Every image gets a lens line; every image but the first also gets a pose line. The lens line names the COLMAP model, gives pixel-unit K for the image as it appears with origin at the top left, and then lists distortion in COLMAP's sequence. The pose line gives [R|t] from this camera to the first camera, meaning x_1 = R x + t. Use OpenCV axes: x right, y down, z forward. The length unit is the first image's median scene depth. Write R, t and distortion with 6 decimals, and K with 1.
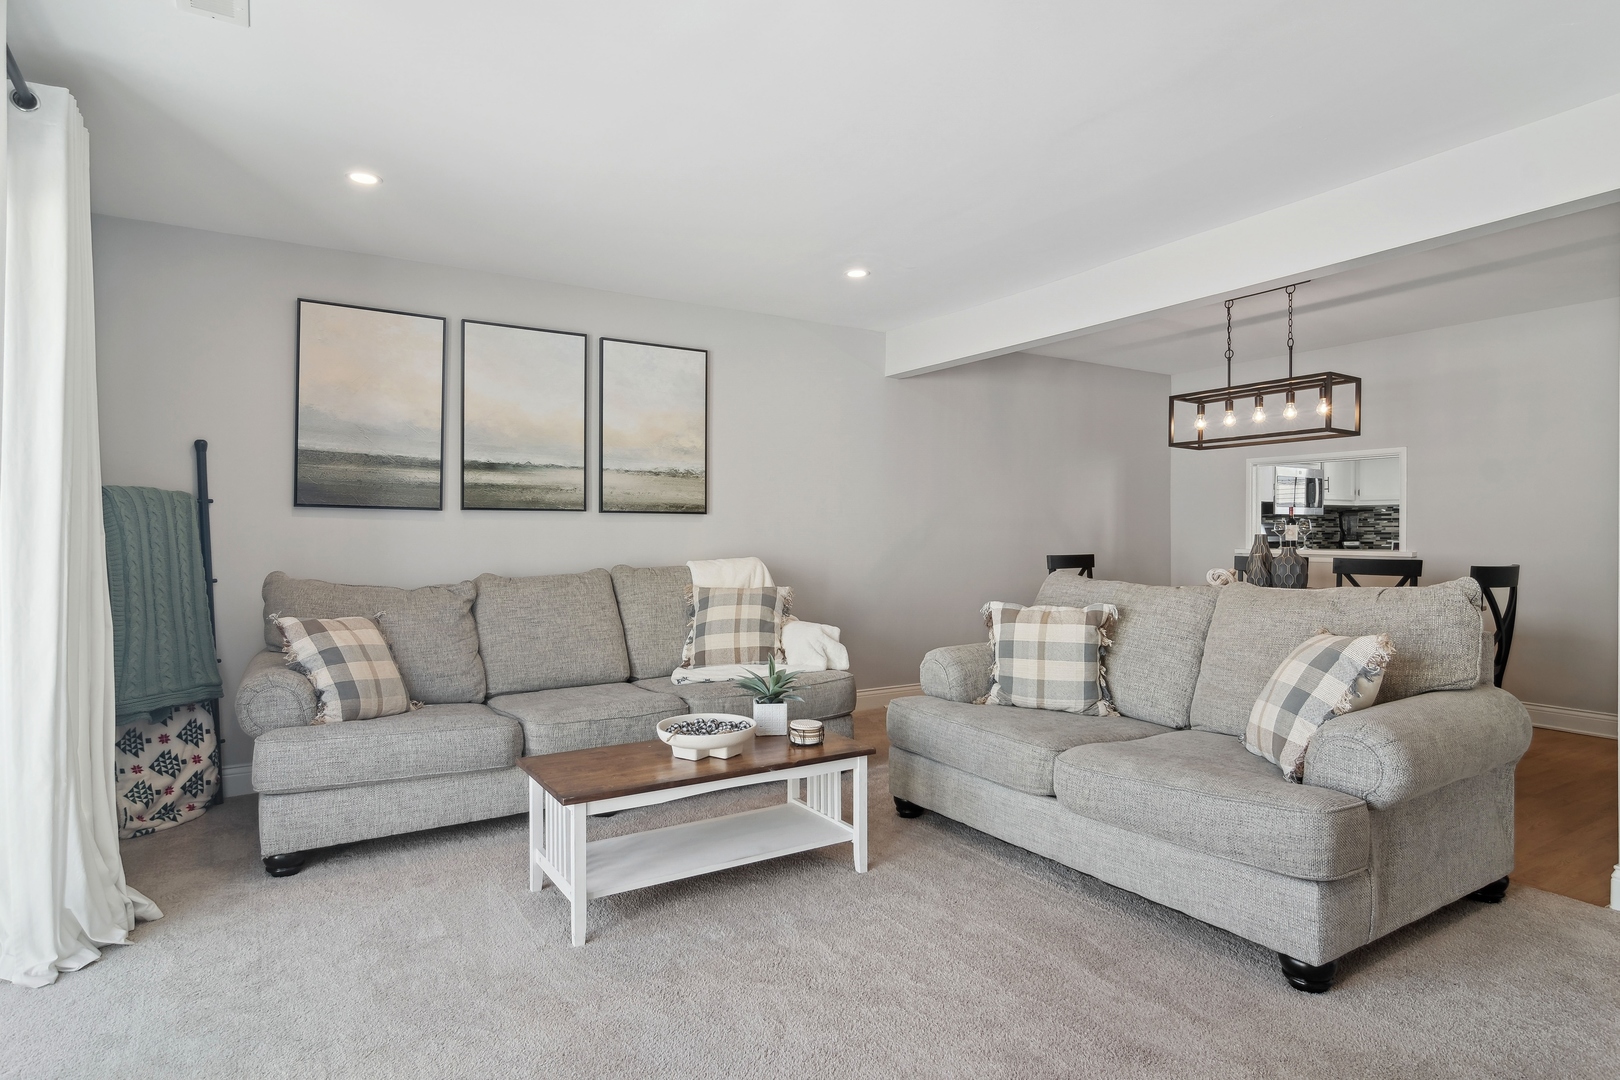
lens RADIAL K [[874.1, 0, 811.0], [0, 874.1, 538.0], [0, 0, 1]] dist [-0.001487, 0.000087]
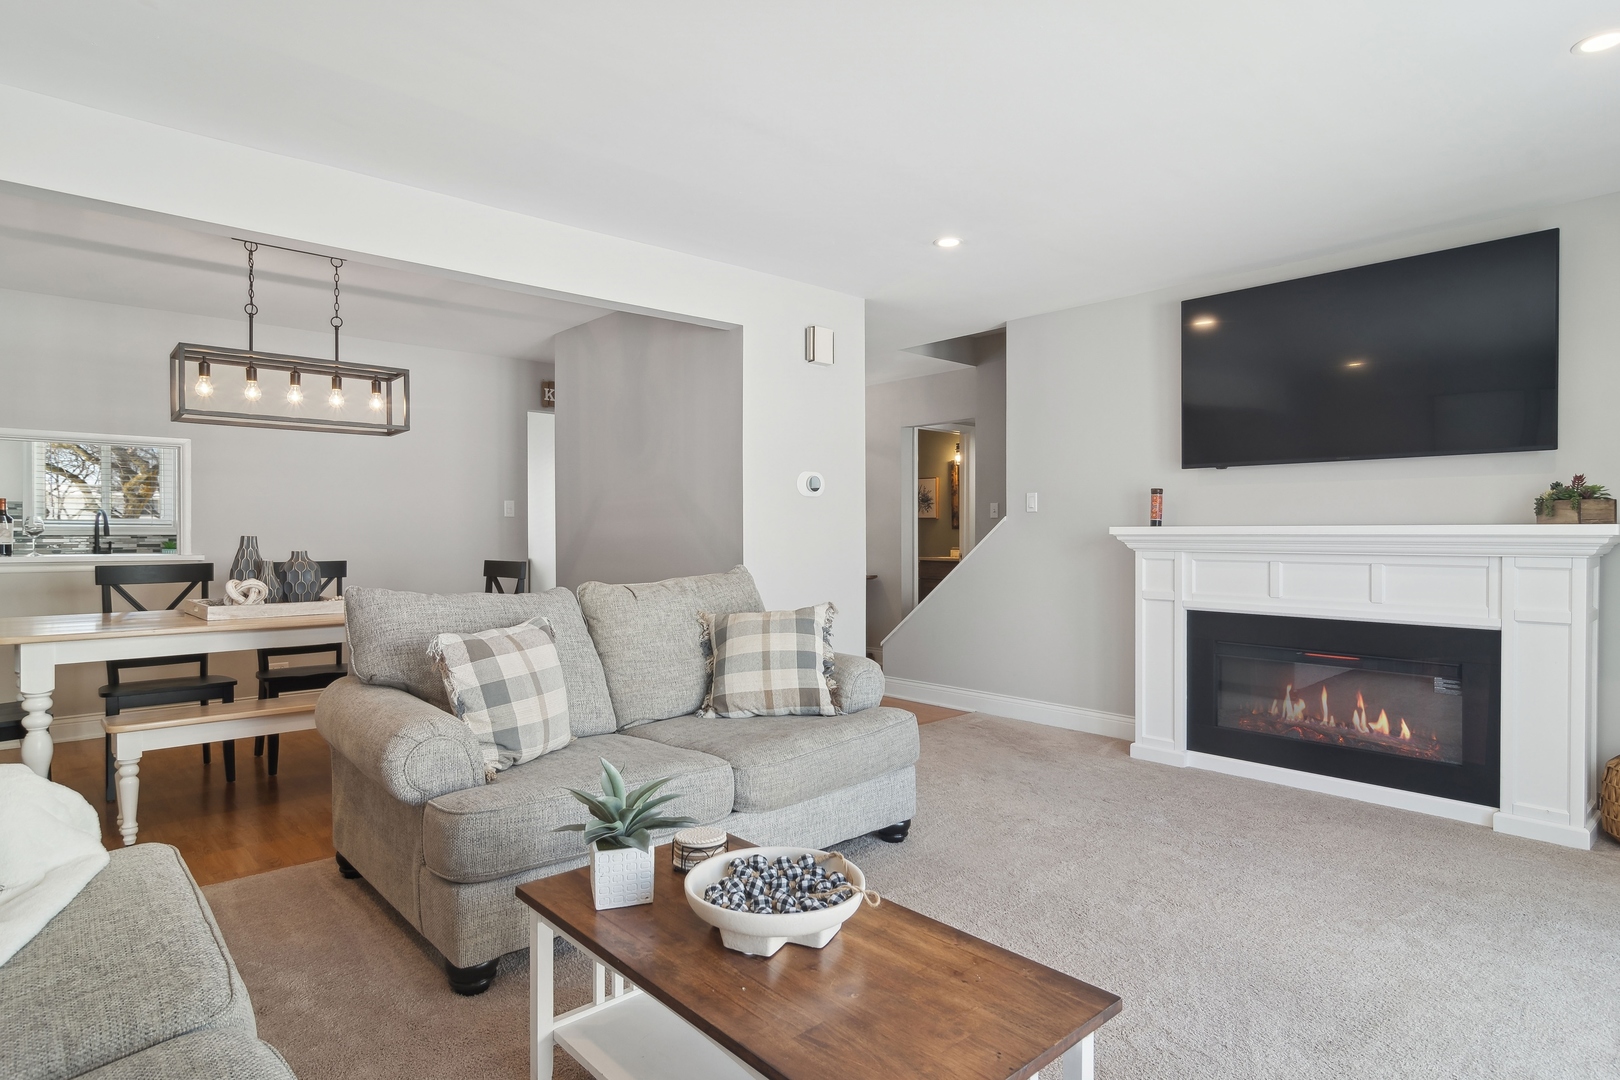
lens RADIAL K [[874.1, 0, 810.8], [0, 874.1, 550.0], [0, 0, 1]] dist [-0.001487, 0.000087]
pose [[-0.167099, -0.021510, 0.985705, -0.420964], [0.005841, 0.999723, 0.022806, -0.007117], [-0.985923, 0.009569, -0.166927, 0.670732]]
